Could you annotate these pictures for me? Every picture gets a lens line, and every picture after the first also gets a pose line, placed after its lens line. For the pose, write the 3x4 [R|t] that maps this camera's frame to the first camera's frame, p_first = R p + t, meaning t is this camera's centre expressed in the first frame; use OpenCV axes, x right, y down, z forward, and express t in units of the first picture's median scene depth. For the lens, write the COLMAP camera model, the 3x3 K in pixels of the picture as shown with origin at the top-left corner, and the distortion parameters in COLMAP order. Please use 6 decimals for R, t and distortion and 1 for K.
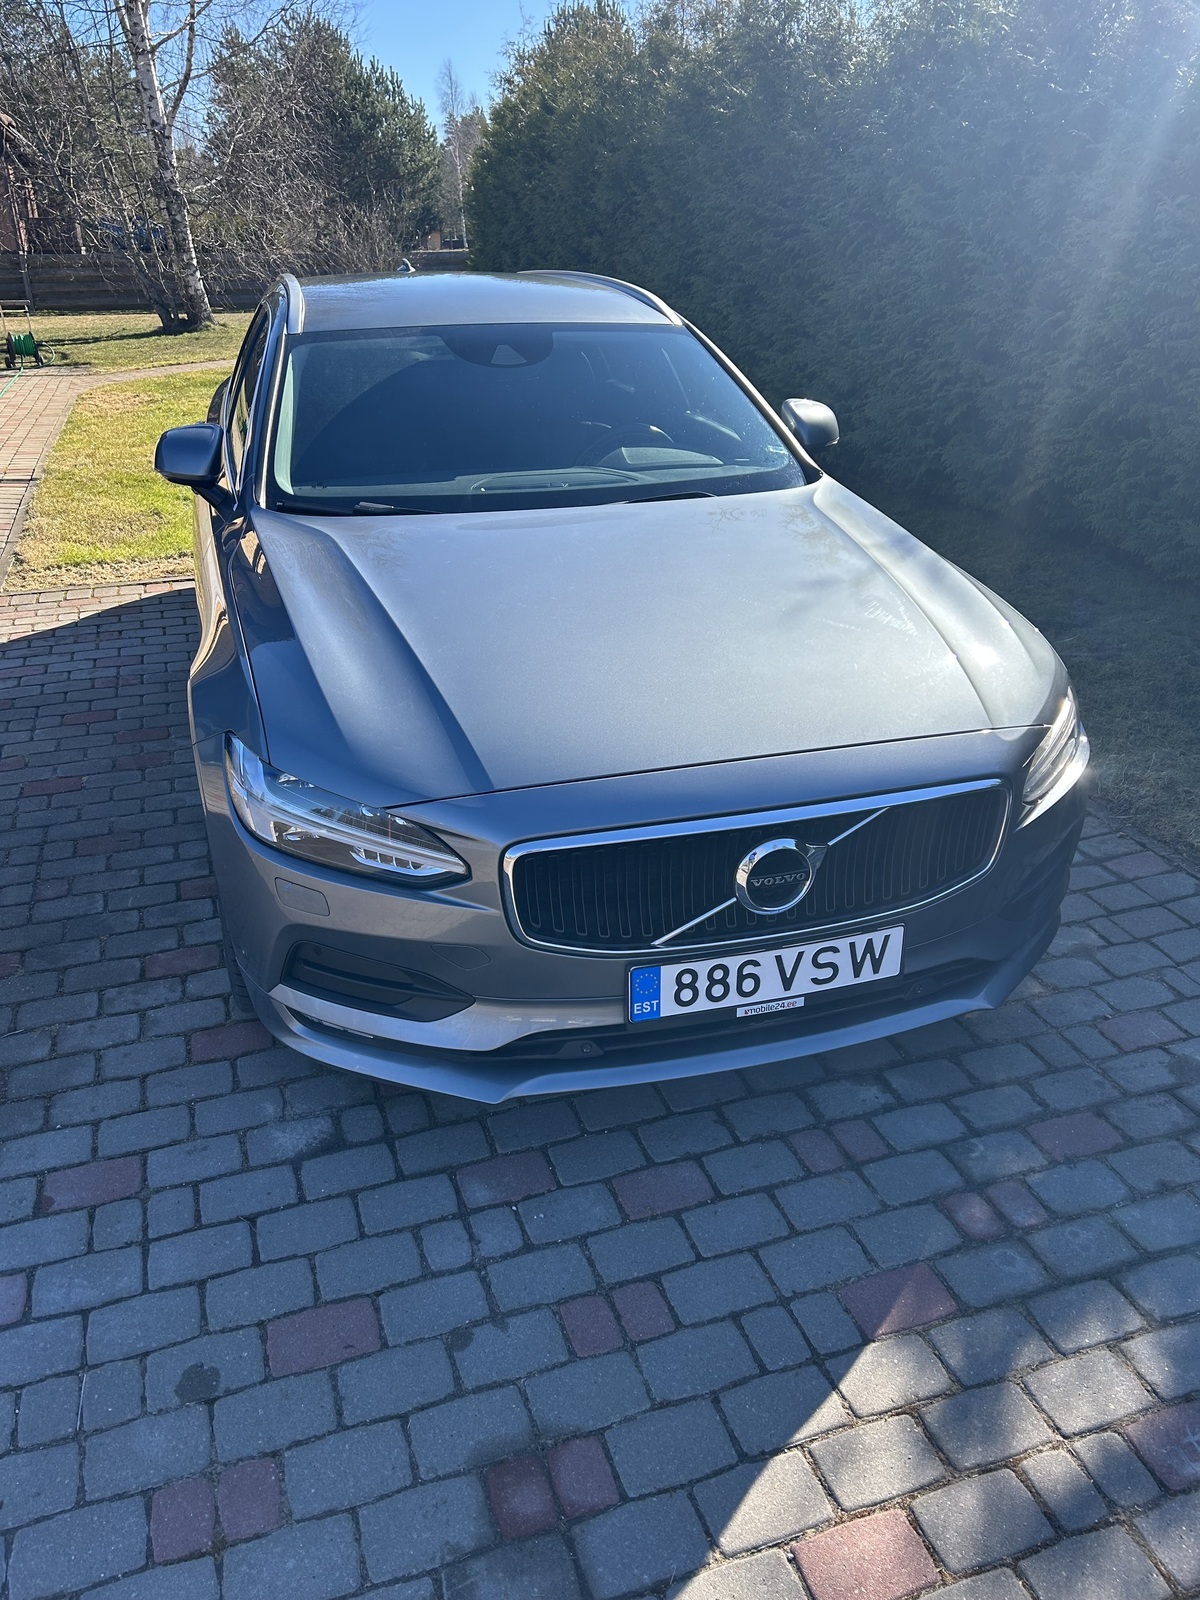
lens RADIAL K [[1197.1, 0, 594.8], [0, 1197.1, 796.8], [0, 0, 1]] dist [0.030054, -0.016967]
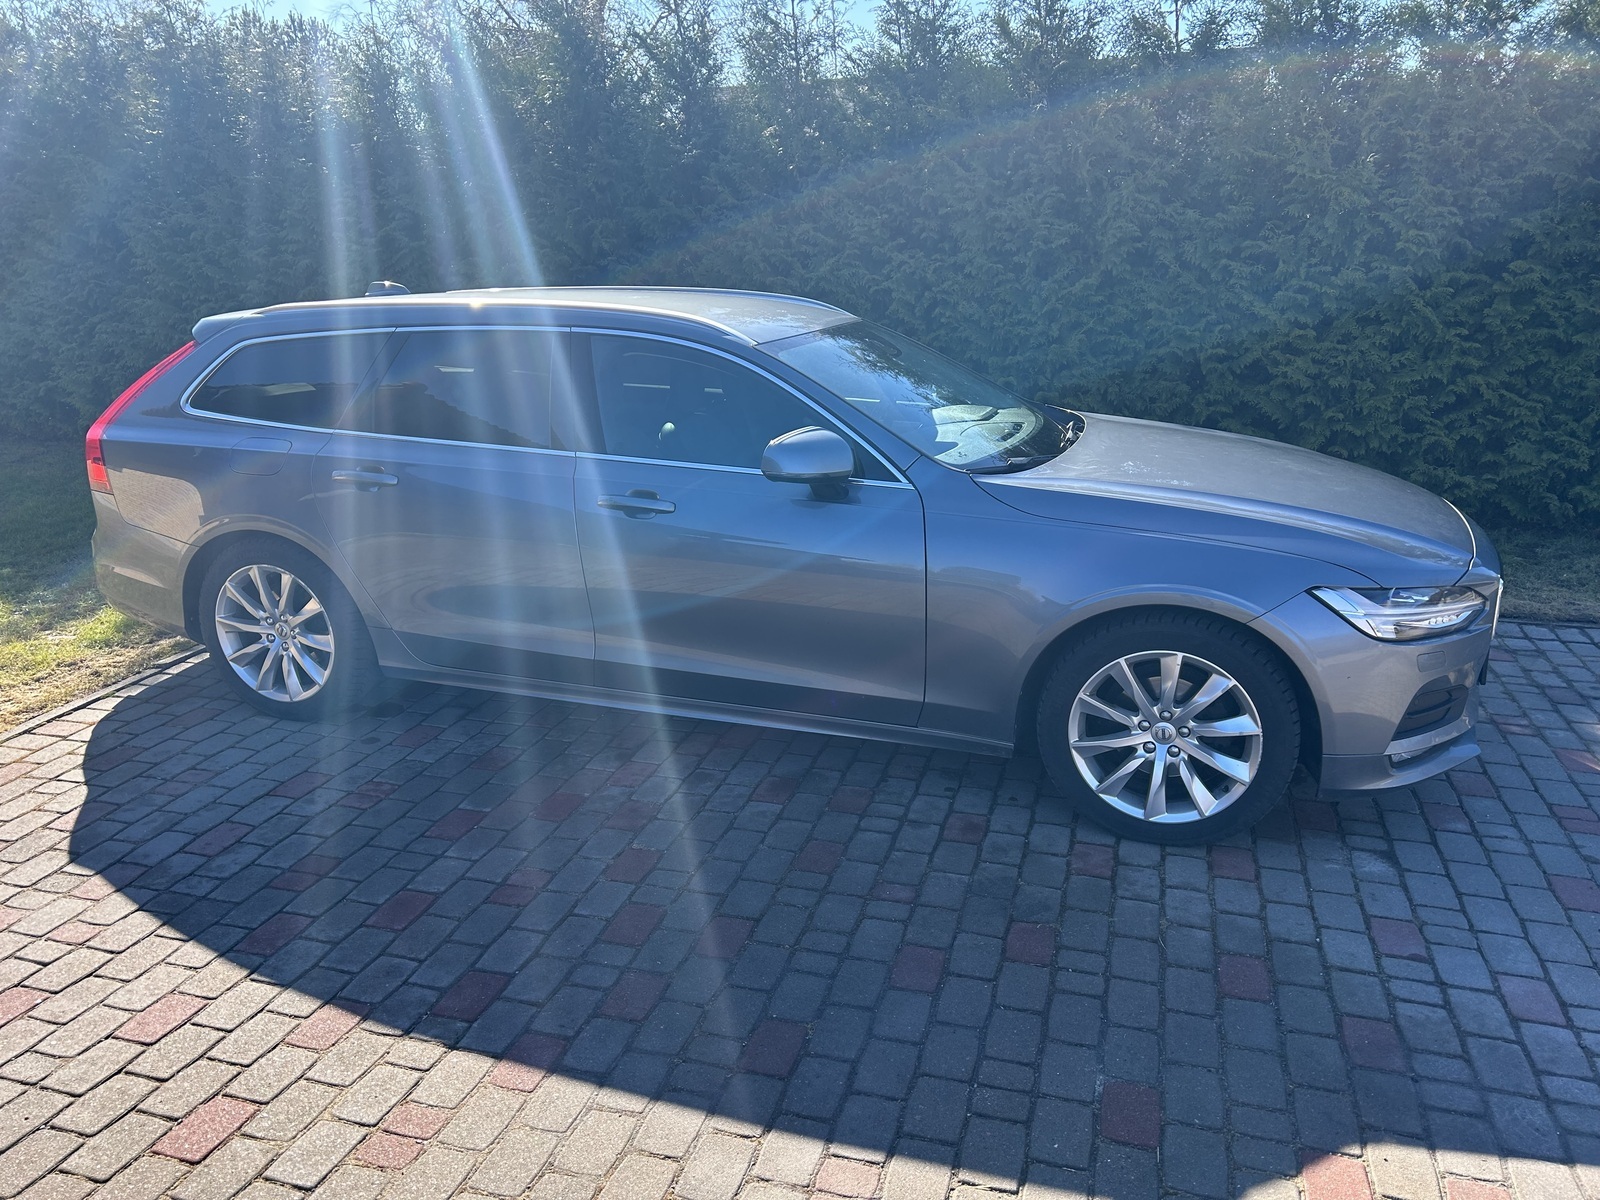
lens RADIAL K [[1197.1, 0, 799.2], [0, 1197.1, 601.8], [0, 0, 1]] dist [0.030054, -0.016967]
pose [[0.582265, -0.237905, 0.777412, -1.120415], [0.356078, 0.934259, 0.019209, -0.176419], [-0.730874, 0.265635, 0.628699, 0.367327]]
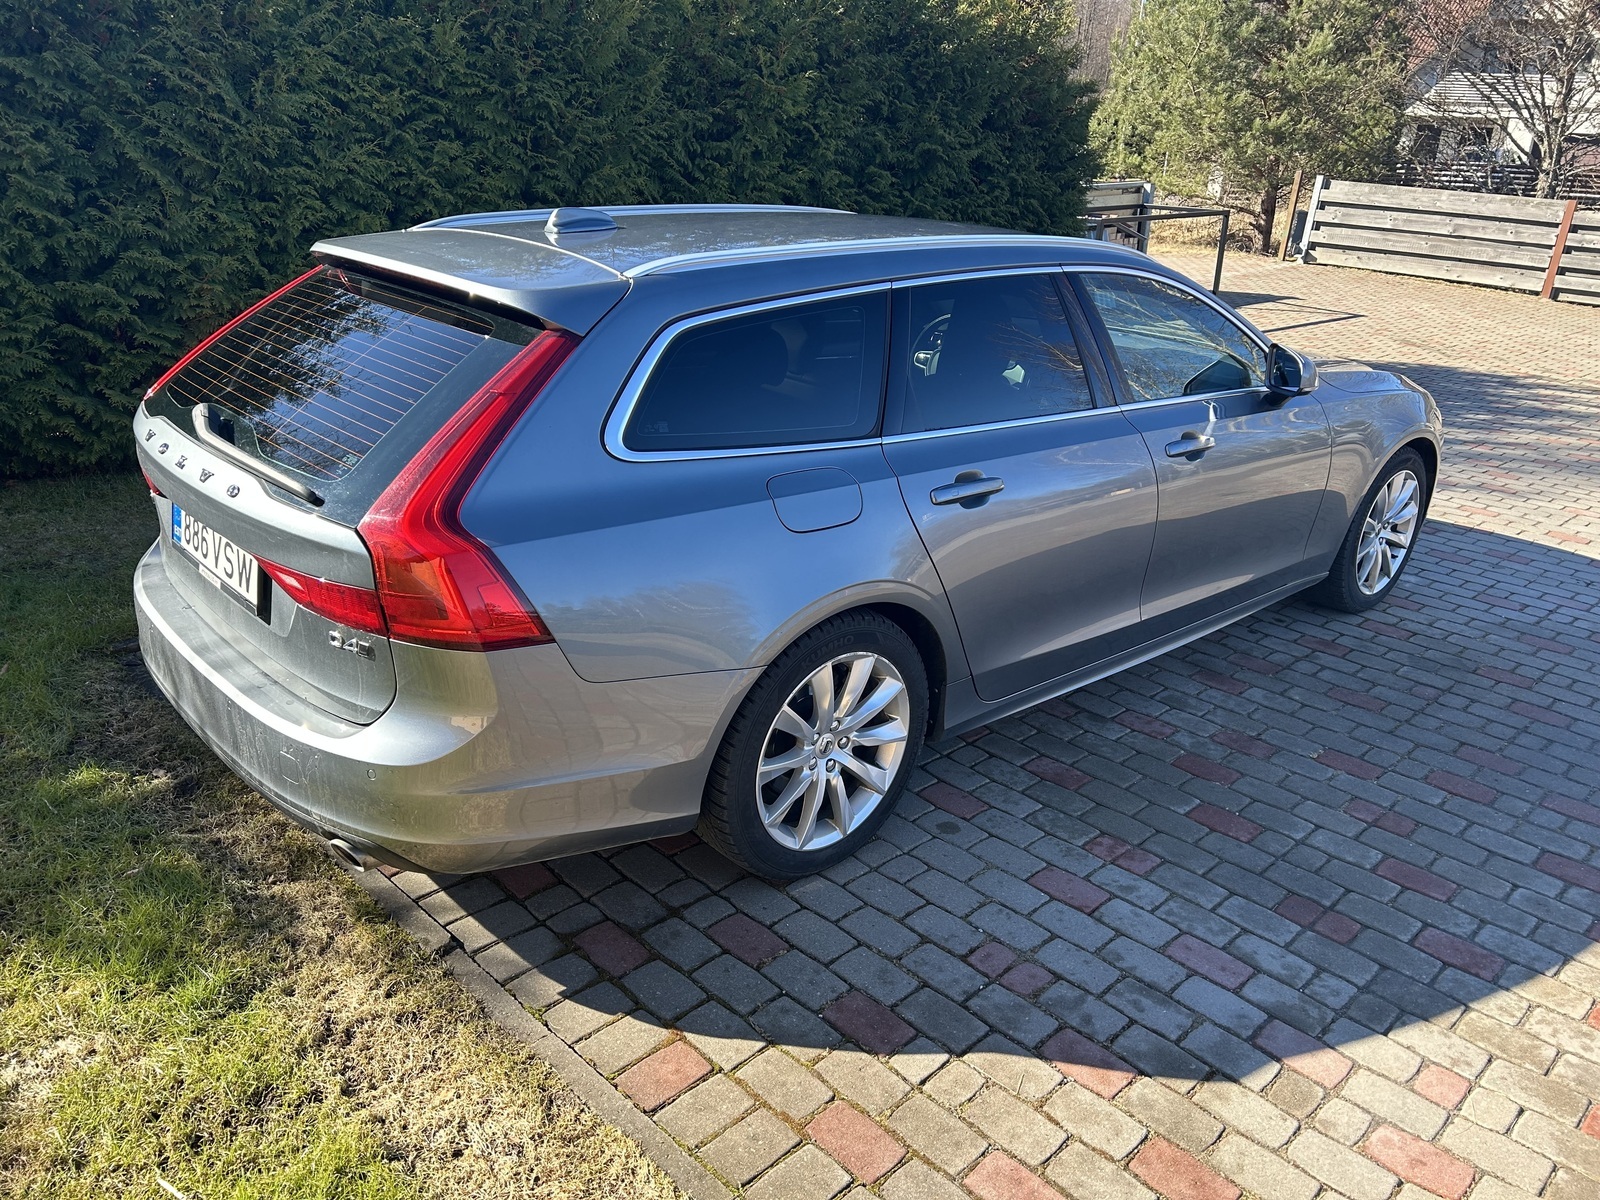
lens RADIAL K [[1197.1, 0, 800.1], [0, 1197.1, 601.5], [0, 0, 1]] dist [0.030054, -0.016967]
pose [[-0.427777, -0.348496, 0.834001, -1.127686], [0.344013, 0.790474, 0.506760, -0.820782], [-0.835860, 0.503688, -0.218259, 1.680271]]
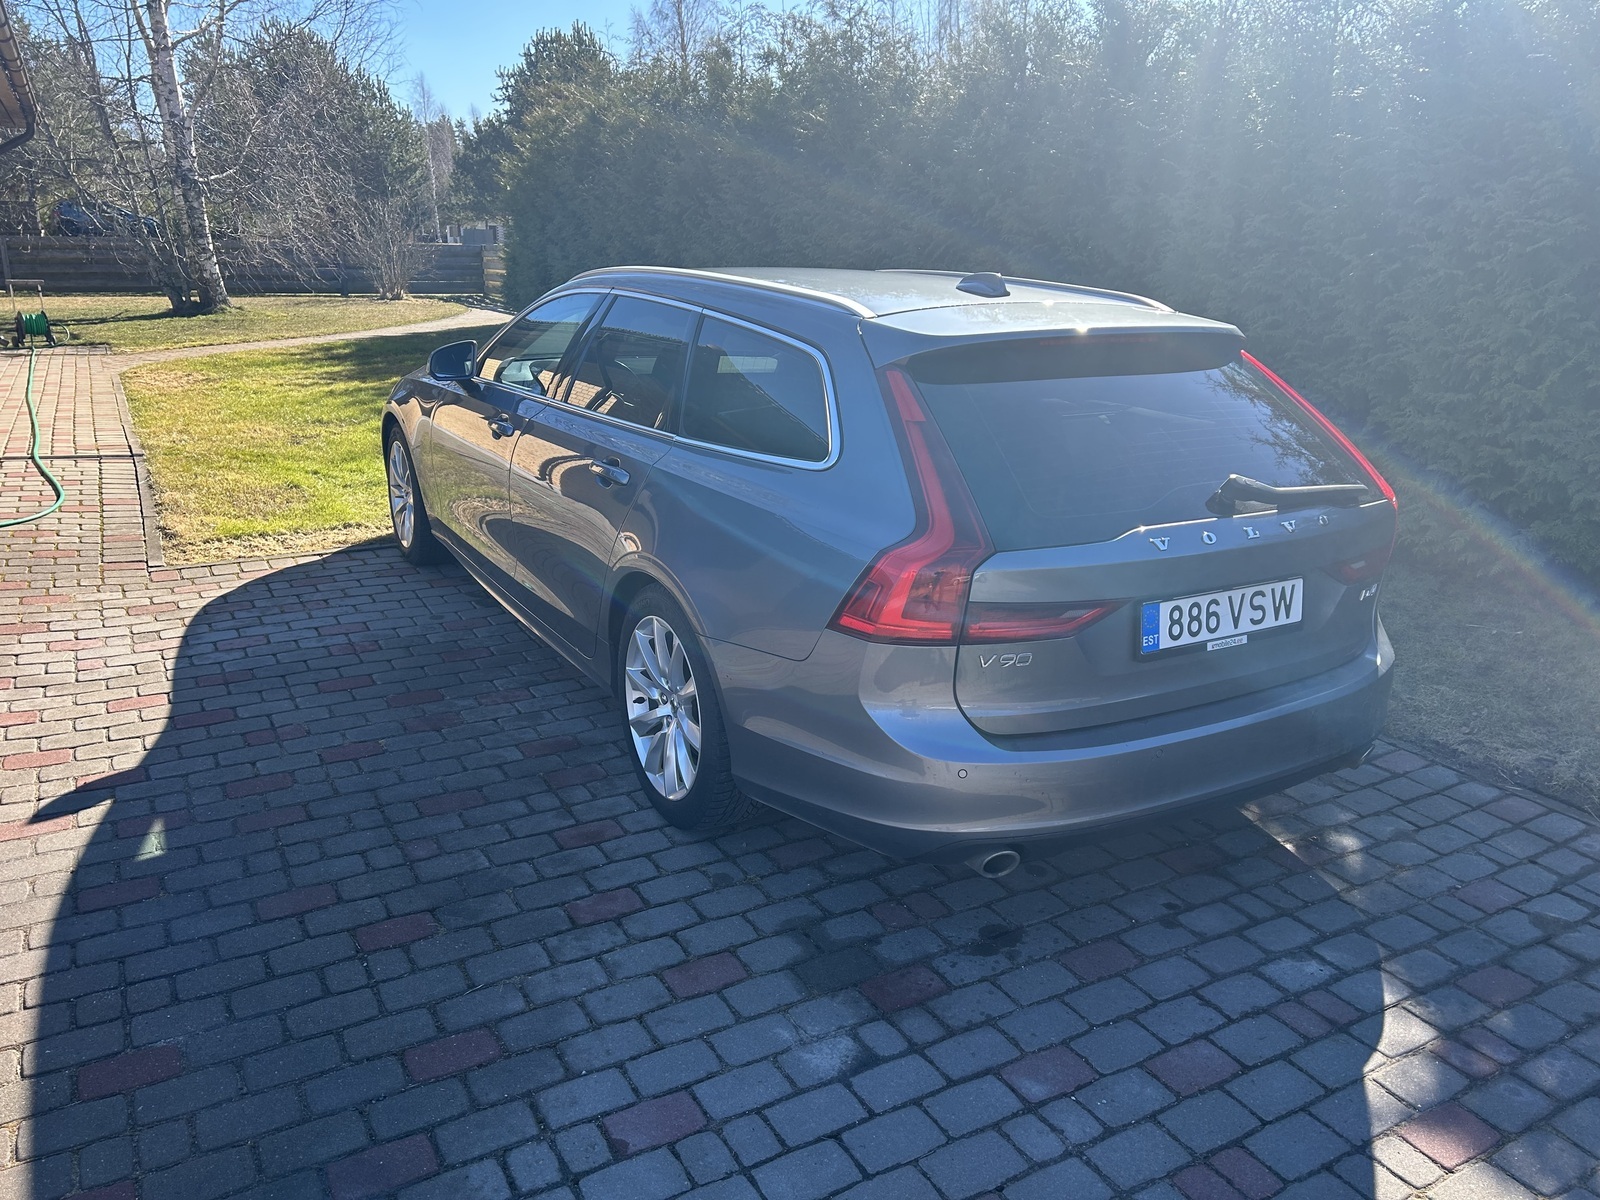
lens RADIAL K [[1197.1, 0, 813.2], [0, 1197.1, 588.2], [0, 0, 1]] dist [0.030054, -0.016967]
pose [[0.979670, -0.028664, 0.198557, -0.309706], [0.058722, 0.987363, -0.147194, 0.028932], [-0.191829, 0.155861, 0.968973, -0.026147]]
